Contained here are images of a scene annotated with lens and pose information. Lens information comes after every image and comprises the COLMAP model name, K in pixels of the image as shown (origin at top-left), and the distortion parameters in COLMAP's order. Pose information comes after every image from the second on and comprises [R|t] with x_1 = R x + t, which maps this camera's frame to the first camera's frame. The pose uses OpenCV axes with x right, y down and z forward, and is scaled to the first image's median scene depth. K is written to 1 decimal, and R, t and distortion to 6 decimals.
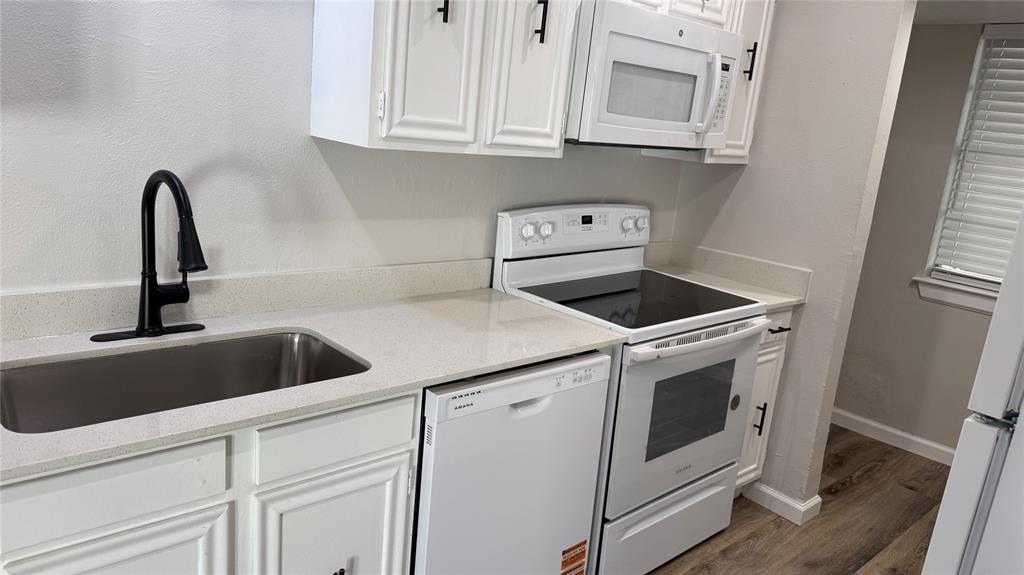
lens RADIAL K [[729.4, 0, 512.2], [0, 729.4, 292.8], [0, 0, 1]] dist [0.048358, -0.056441]
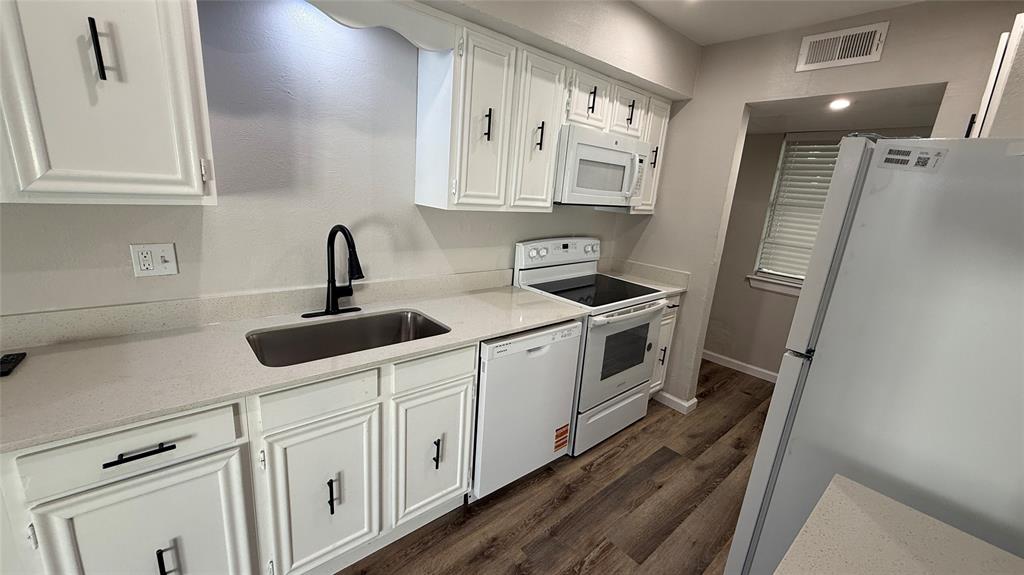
lens RADIAL K [[409.4, 0, 505.7], [0, 409.4, 288.9], [0, 0, 1]] dist [-0.000798, 0.000632]
pose [[0.999513, -0.015047, -0.027353, -0.022003], [0.015138, 0.999881, 0.003102, -0.001550], [0.027303, -0.003514, 0.999621, -0.014578]]
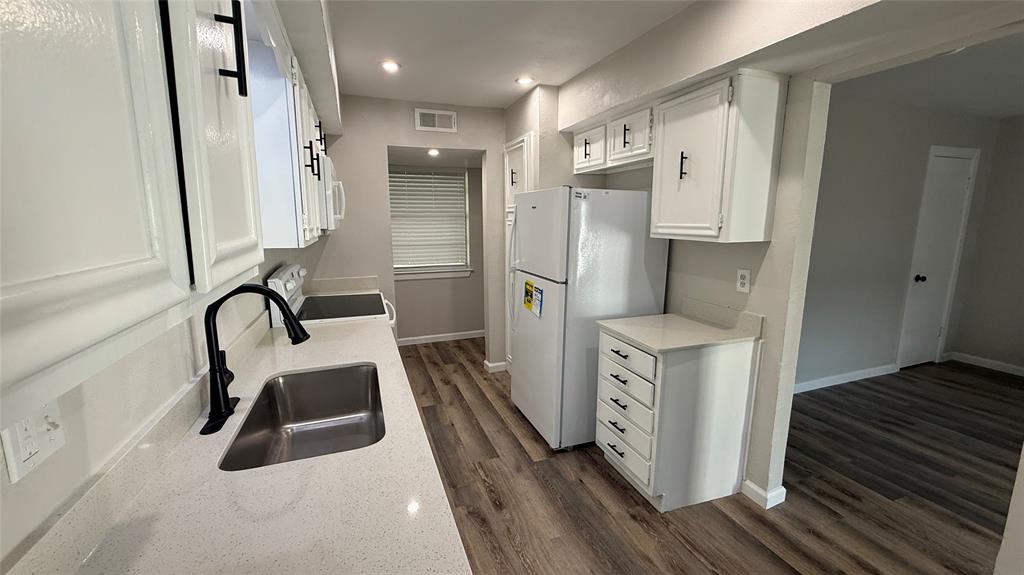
lens RADIAL K [[409.4, 0, 510.3], [0, 409.4, 289.2], [0, 0, 1]] dist [-0.000798, 0.000632]
pose [[0.365894, -0.249609, 0.896558, -0.732066], [0.256871, 0.953025, 0.160498, -0.113521], [-0.894505, 0.171575, 0.412824, 0.176464]]
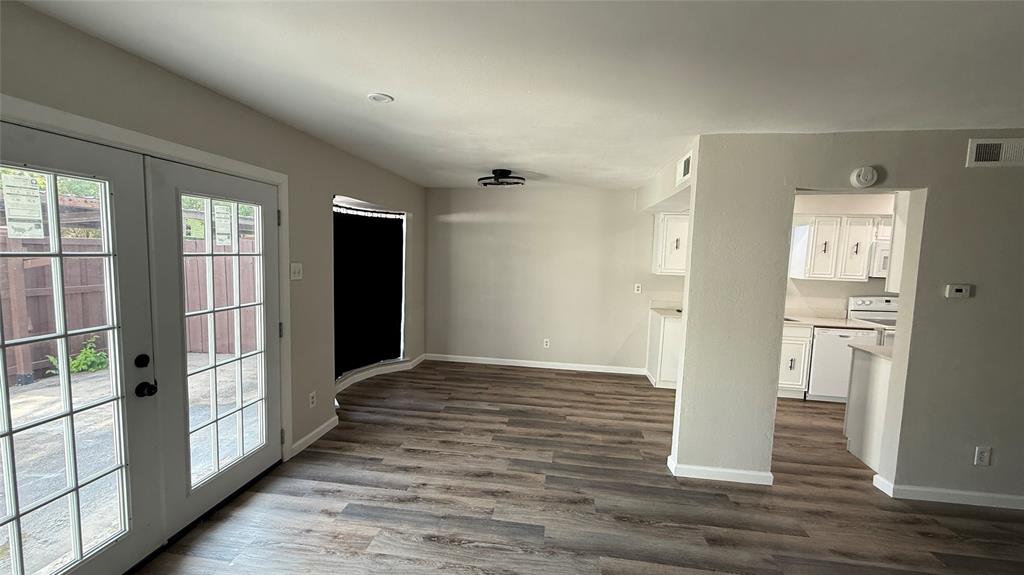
lens RADIAL K [[409.4, 0, 506.9], [0, 409.4, 285.0], [0, 0, 1]] dist [-0.000798, 0.000632]
pose [[0.644554, -0.005559, -0.764538, 0.502791], [-0.157635, 0.977522, -0.140004, 0.438291], [0.748132, 0.210759, 0.629190, -1.788366]]
